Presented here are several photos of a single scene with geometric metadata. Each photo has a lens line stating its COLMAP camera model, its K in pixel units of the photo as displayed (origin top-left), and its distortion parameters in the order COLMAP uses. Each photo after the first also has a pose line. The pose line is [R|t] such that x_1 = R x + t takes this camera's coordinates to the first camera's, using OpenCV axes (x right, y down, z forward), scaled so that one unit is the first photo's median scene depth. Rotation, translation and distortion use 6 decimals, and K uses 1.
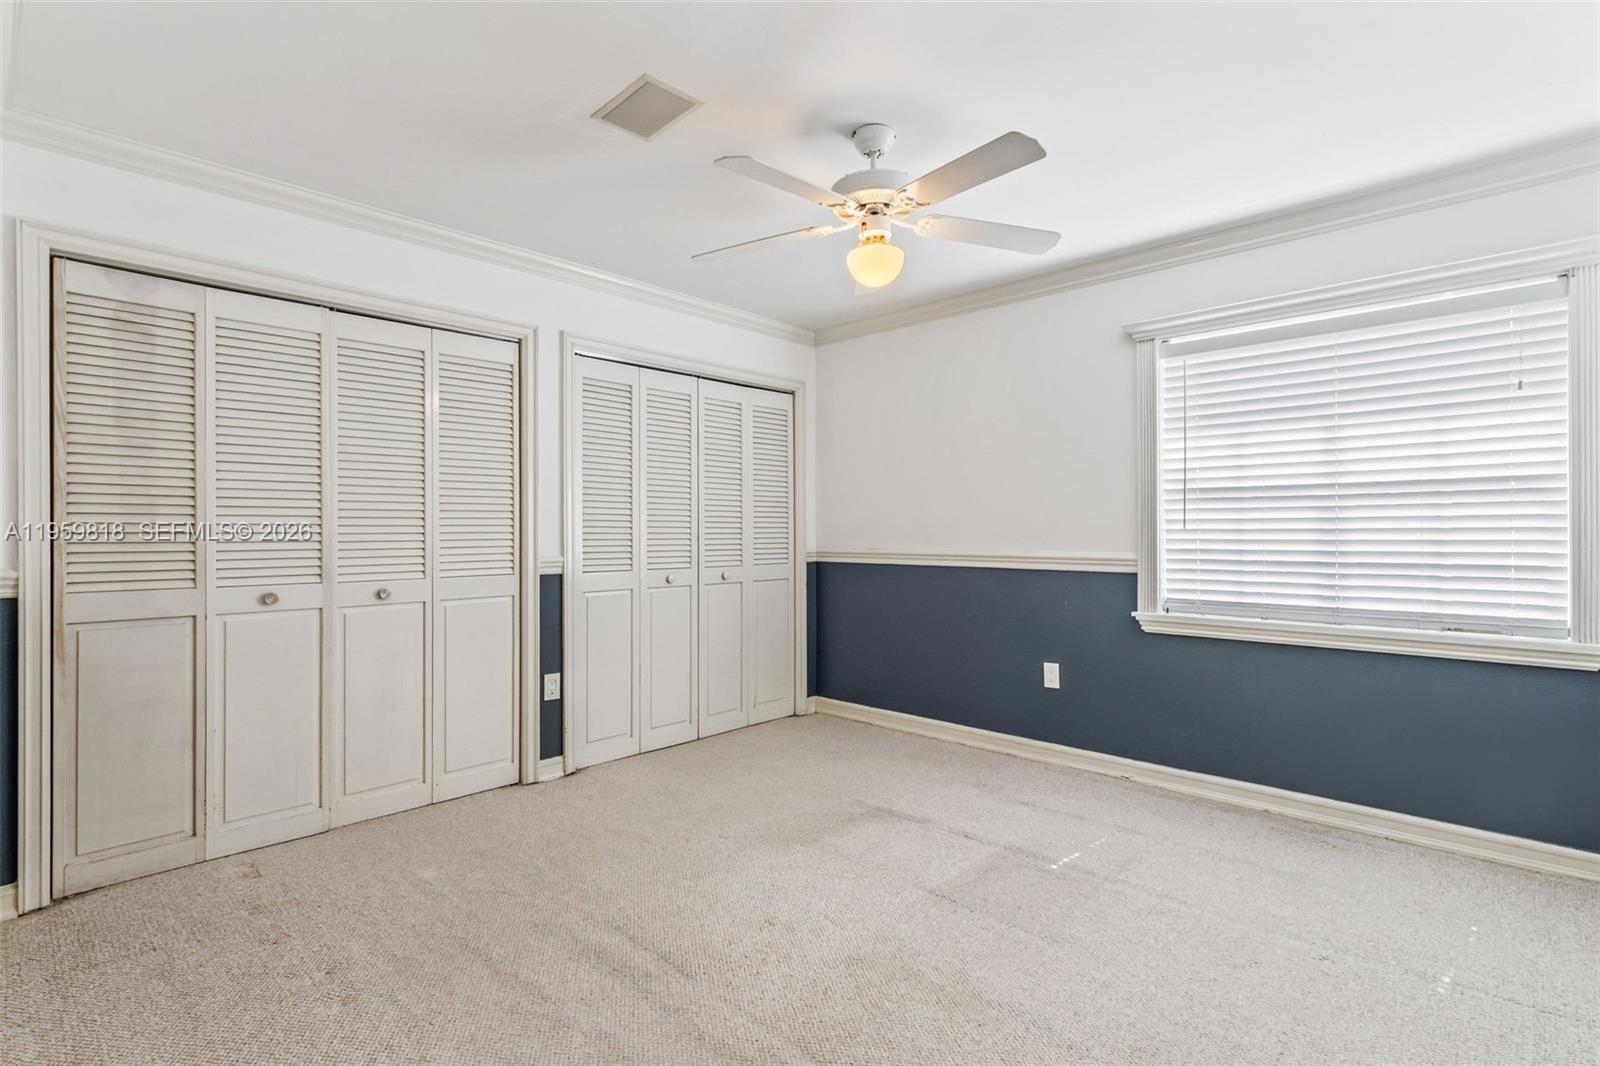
lens RADIAL K [[768.2, 0, 793.6], [0, 768.2, 523.7], [0, 0, 1]] dist [0.000119, 0.000113]
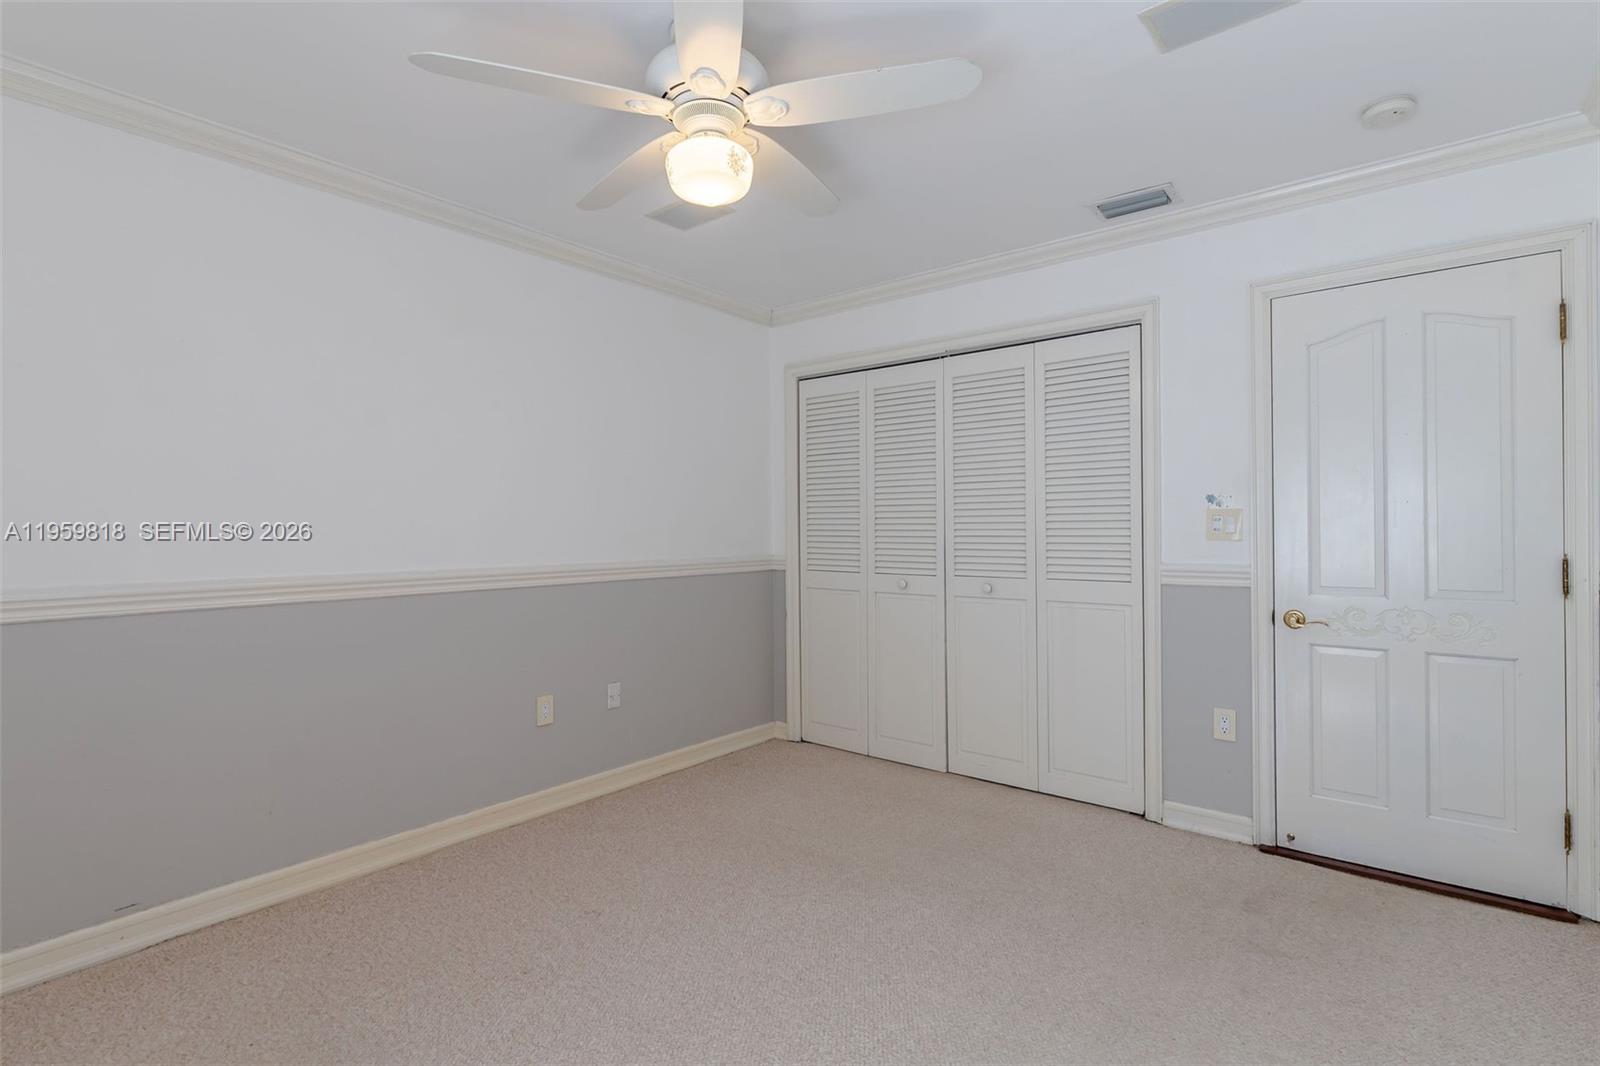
lens RADIAL K [[768.2, 0, 792.5], [0, 768.2, 541.0], [0, 0, 1]] dist [0.000119, 0.000113]
pose [[0.079520, 0.005335, -0.996819, 0.649882], [0.009377, 0.999937, 0.006100, 0.009021], [0.996789, -0.009832, 0.079465, 0.677993]]
